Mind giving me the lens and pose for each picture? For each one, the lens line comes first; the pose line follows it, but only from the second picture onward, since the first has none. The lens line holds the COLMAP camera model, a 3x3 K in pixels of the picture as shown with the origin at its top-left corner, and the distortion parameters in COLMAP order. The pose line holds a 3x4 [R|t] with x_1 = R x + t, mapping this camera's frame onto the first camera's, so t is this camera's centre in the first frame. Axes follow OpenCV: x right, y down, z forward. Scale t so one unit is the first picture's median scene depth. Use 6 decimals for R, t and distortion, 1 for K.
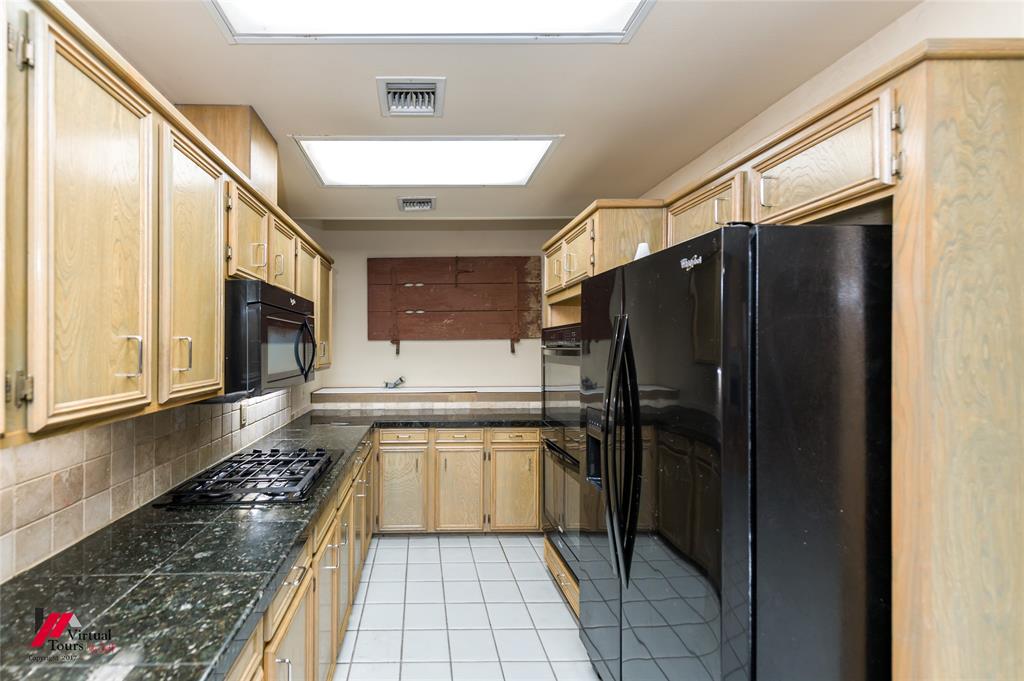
lens RADIAL K [[430.2, 0, 426.6], [0, 430.2, 343.0], [0, 0, 1]] dist [0.004433, -0.000333]
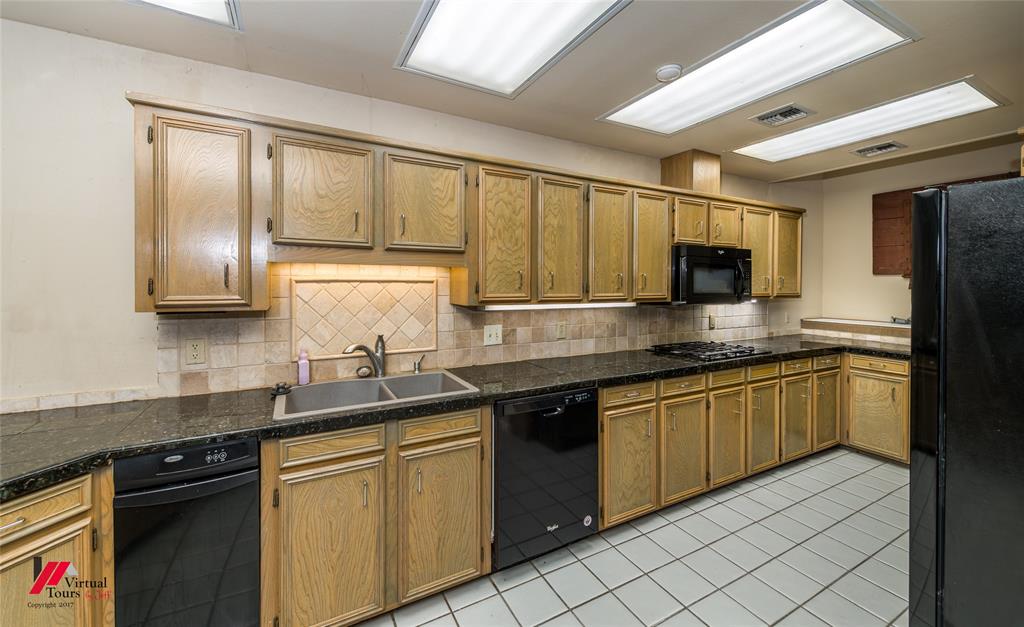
lens RADIAL K [[405.1, 0, 522.1], [0, 405.1, 289.4], [0, 0, 1]] dist [0.008106, 0.000139]
pose [[0.480046, 0.023490, -0.876929, 0.407705], [-0.001839, 0.999666, 0.025771, 0.005983], [0.877242, -0.010759, 0.479929, -0.256062]]
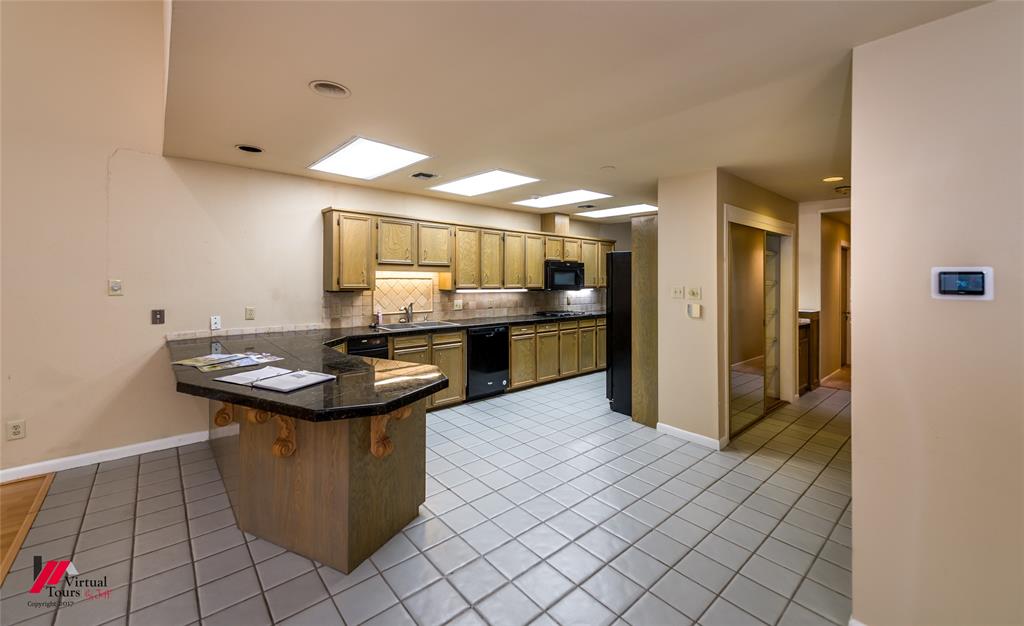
lens RADIAL K [[405.1, 0, 515.9], [0, 405.1, 279.1], [0, 0, 1]] dist [0.008106, 0.000139]
pose [[0.653667, 0.019153, -0.756540, 1.043325], [-0.010470, 0.999813, 0.016265, -0.015721], [0.756710, -0.002711, 0.653745, -0.795239]]
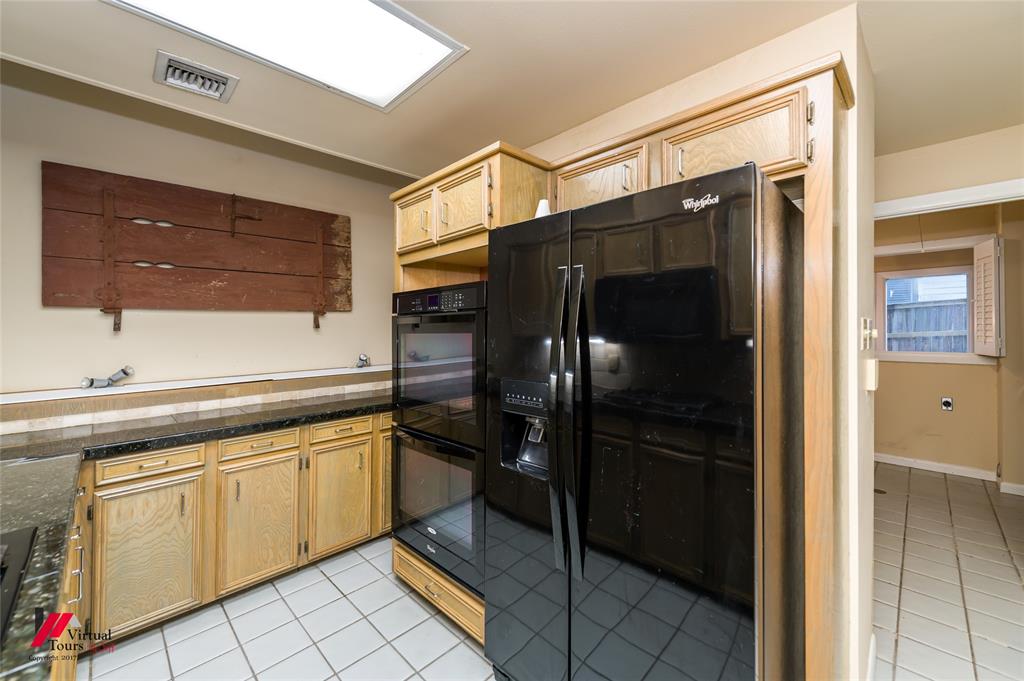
lens RADIAL K [[405.7, 0, 517.4], [0, 405.7, 326.0], [0, 0, 1]] dist [0.007669, -0.000967]
pose [[0.707323, 0.001885, 0.706888, -0.097572], [0.001423, 0.999991, -0.004090, 0.028271], [-0.706889, 0.003899, 0.707314, 0.239696]]
